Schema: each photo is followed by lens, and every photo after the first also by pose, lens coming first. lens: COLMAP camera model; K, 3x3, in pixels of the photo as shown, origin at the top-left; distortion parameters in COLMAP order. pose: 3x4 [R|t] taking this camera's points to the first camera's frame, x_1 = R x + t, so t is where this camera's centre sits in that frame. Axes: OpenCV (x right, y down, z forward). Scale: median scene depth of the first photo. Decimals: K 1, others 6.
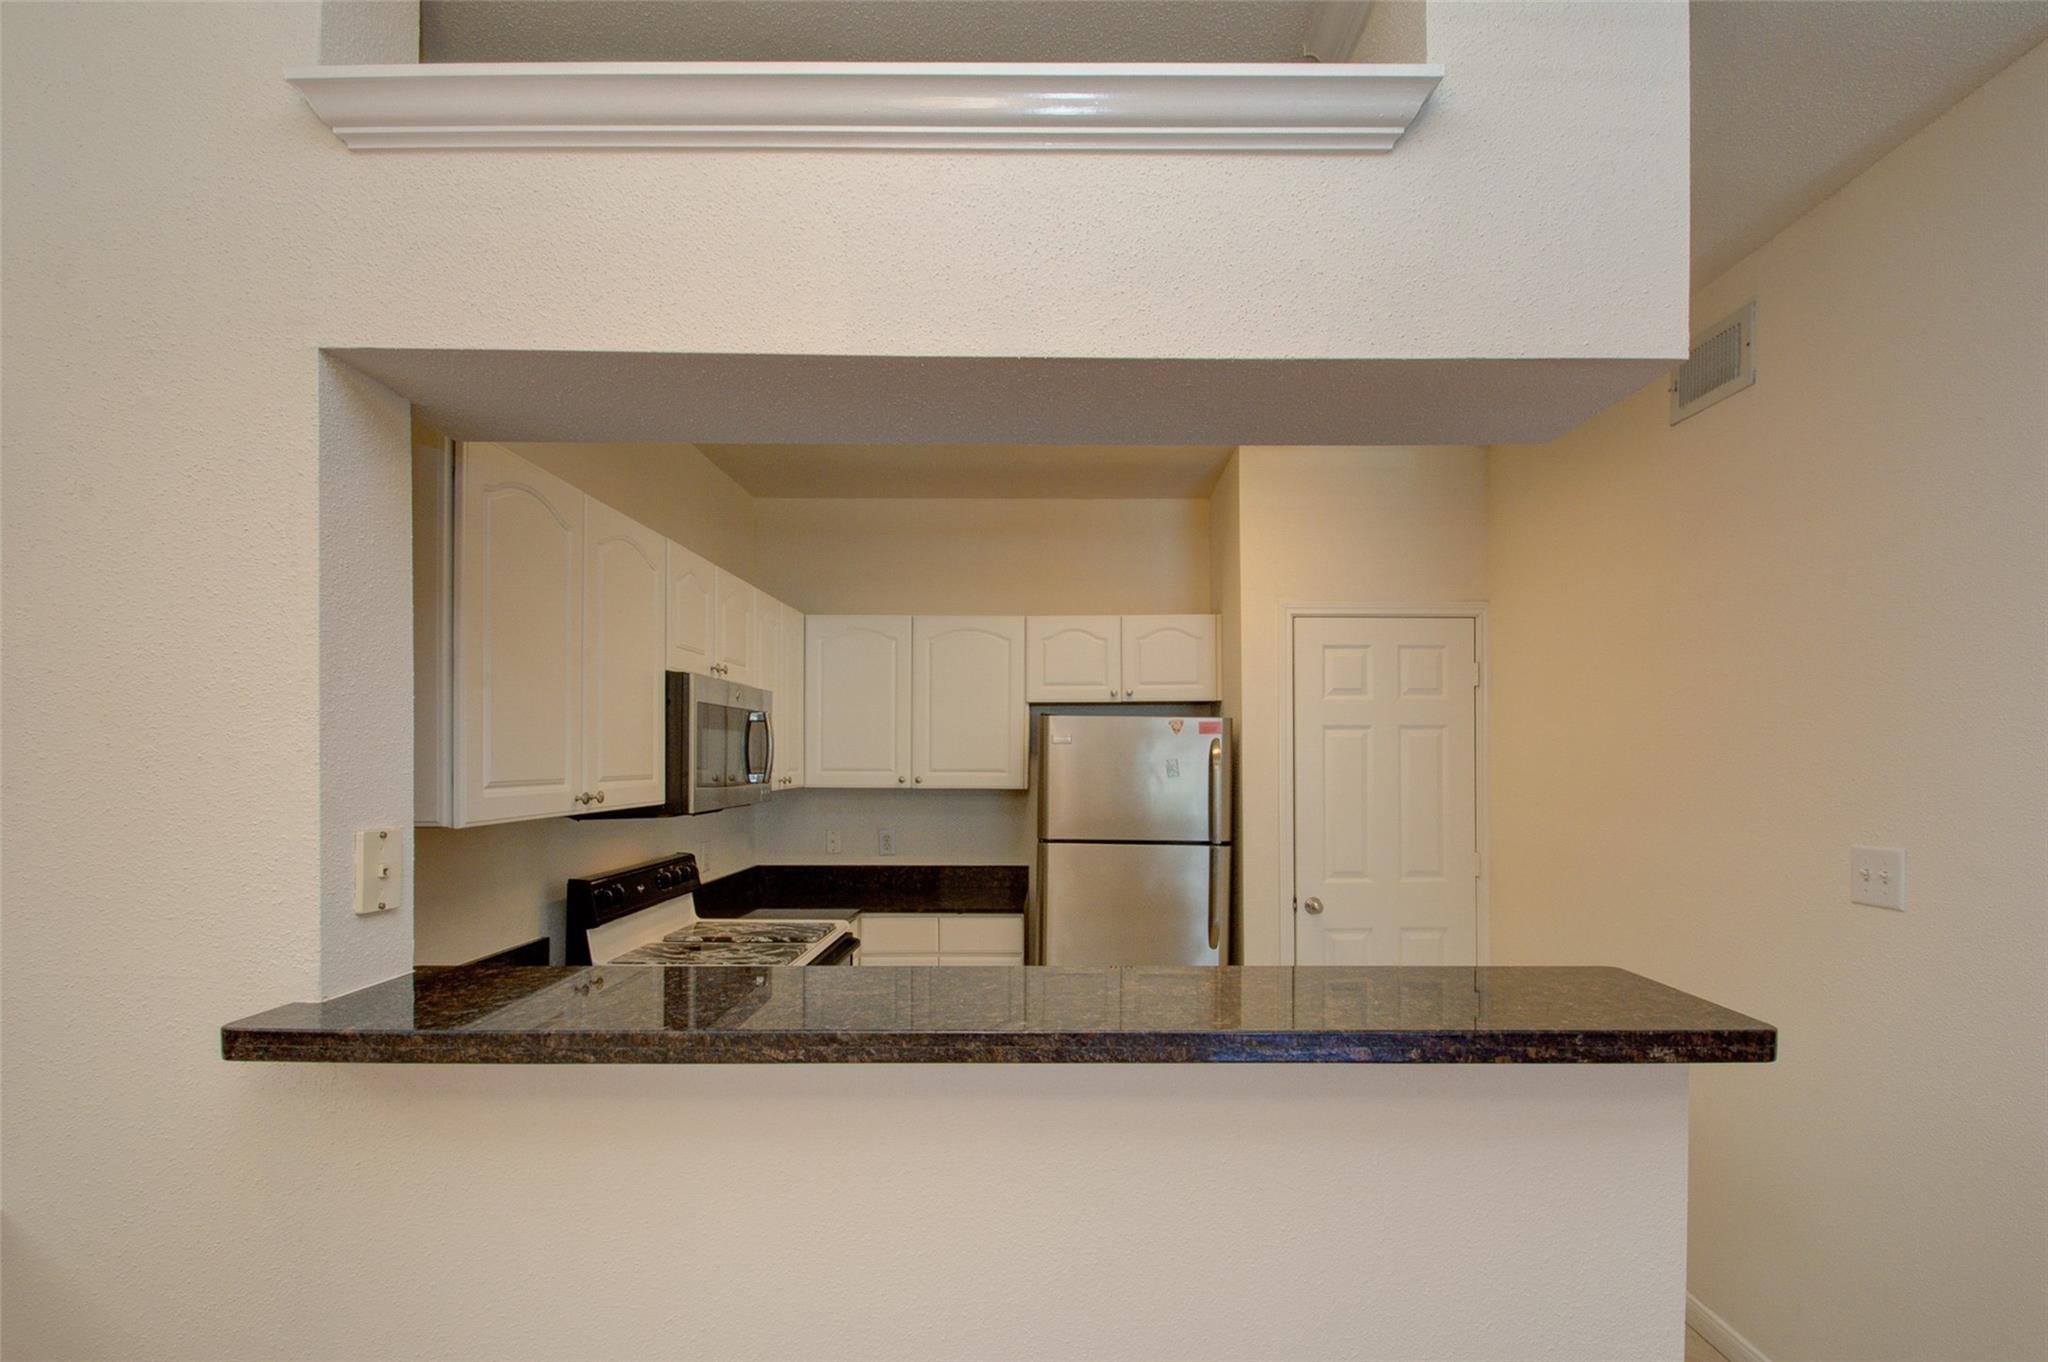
lens RADIAL K [[941.9, 0, 1098.6], [0, 941.9, 761.8], [0, 0, 1]] dist [-0.013452, -0.003008]
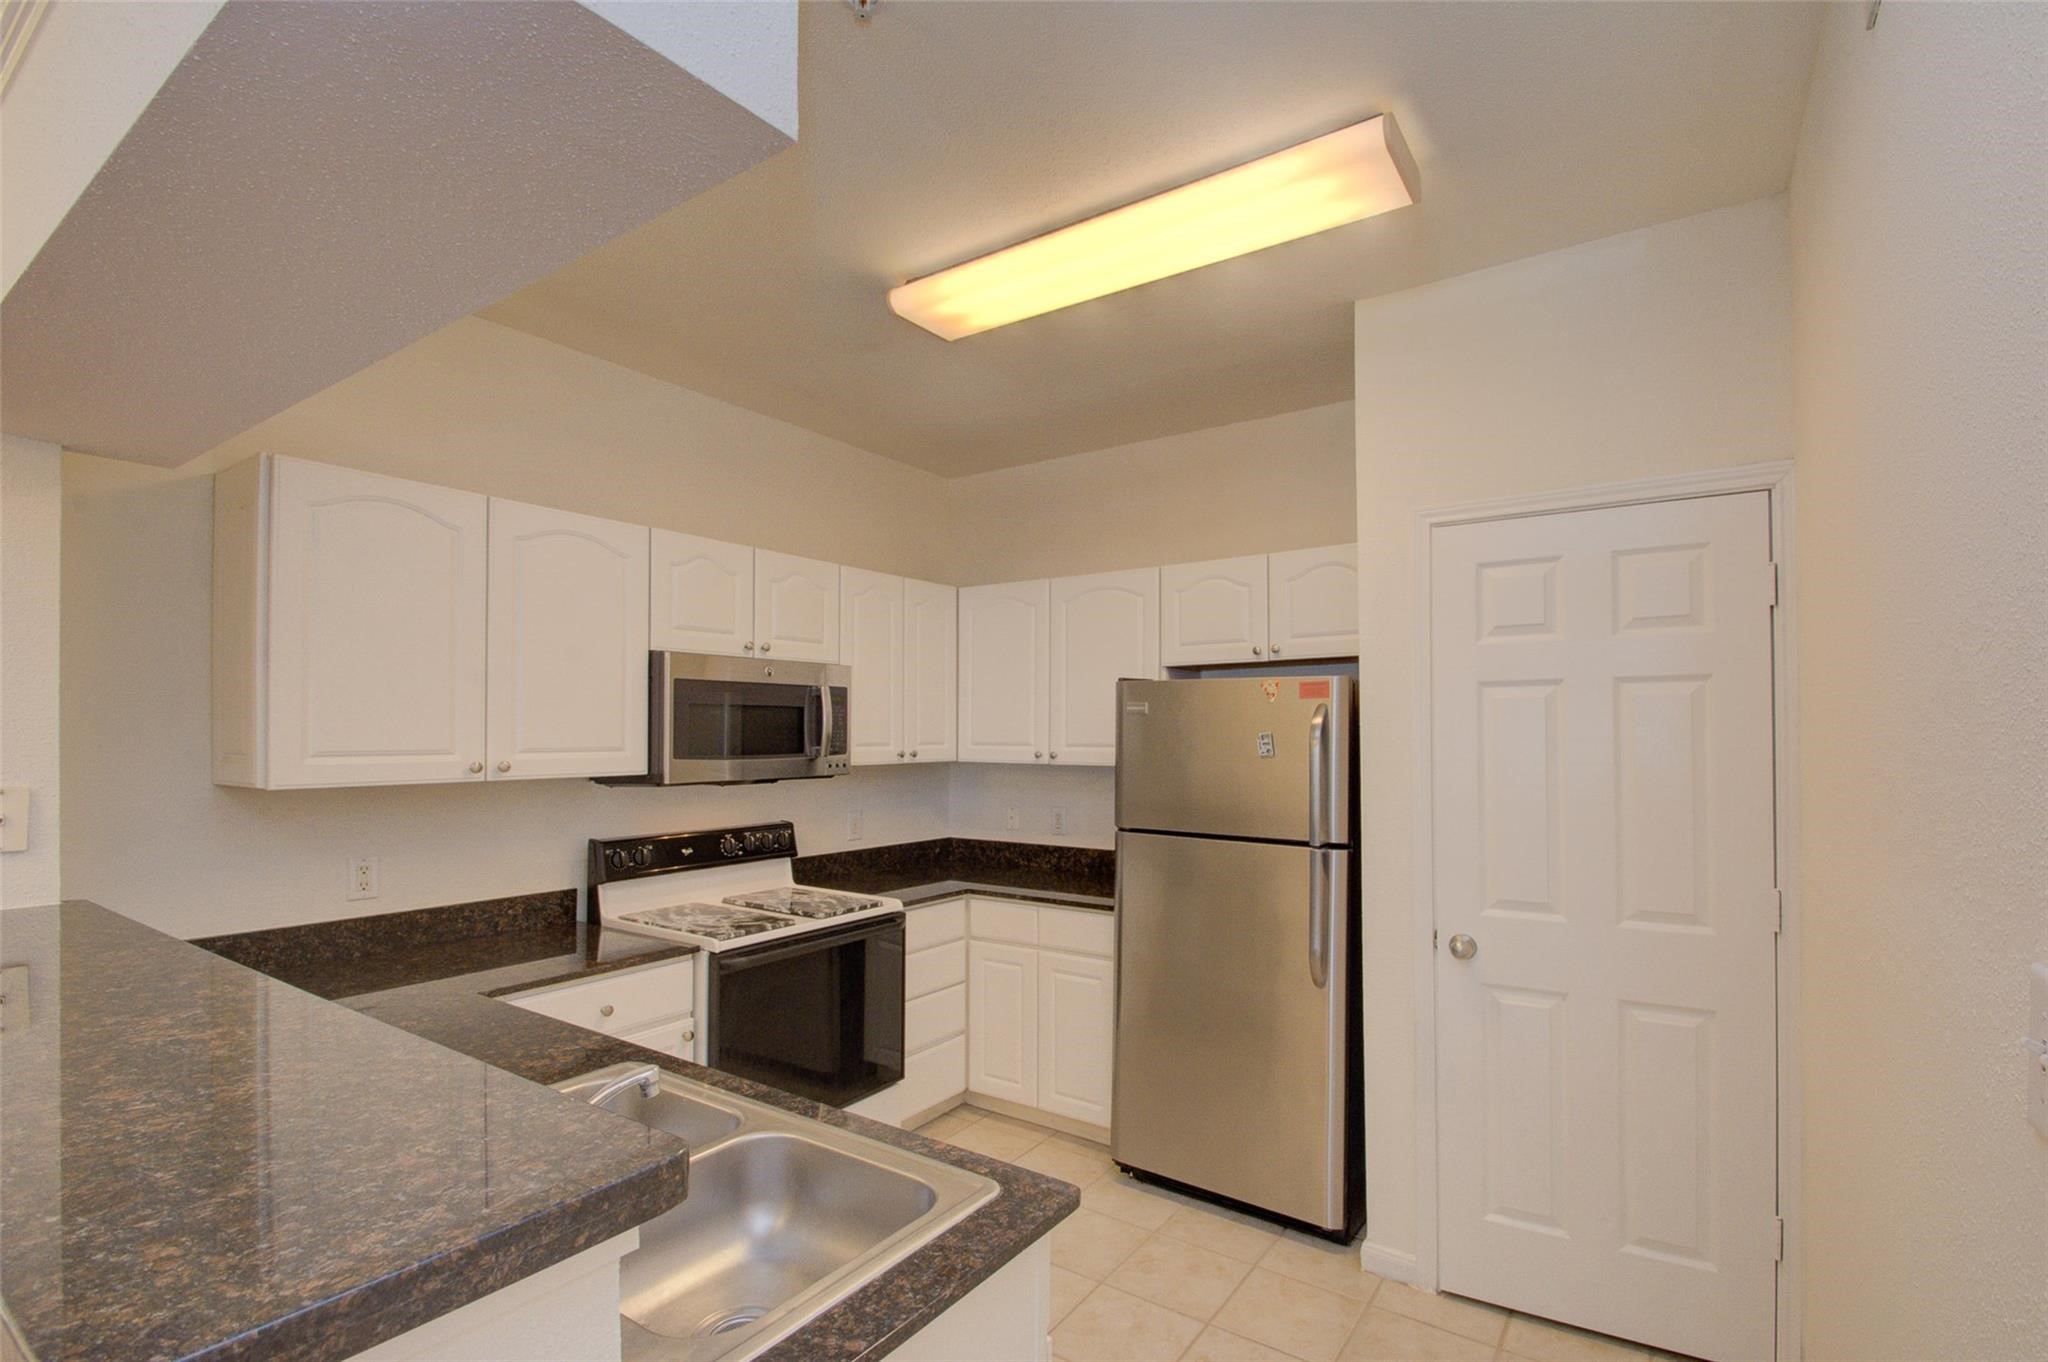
lens RADIAL K [[941.9, 0, 1025.3], [0, 941.9, 726.6], [0, 0, 1]] dist [-0.013452, -0.003008]
pose [[0.817101, -0.005822, -0.576465, 0.357430], [-0.000310, 0.999944, -0.010538, 0.000902], [0.576494, 0.008789, 0.817054, 0.258238]]
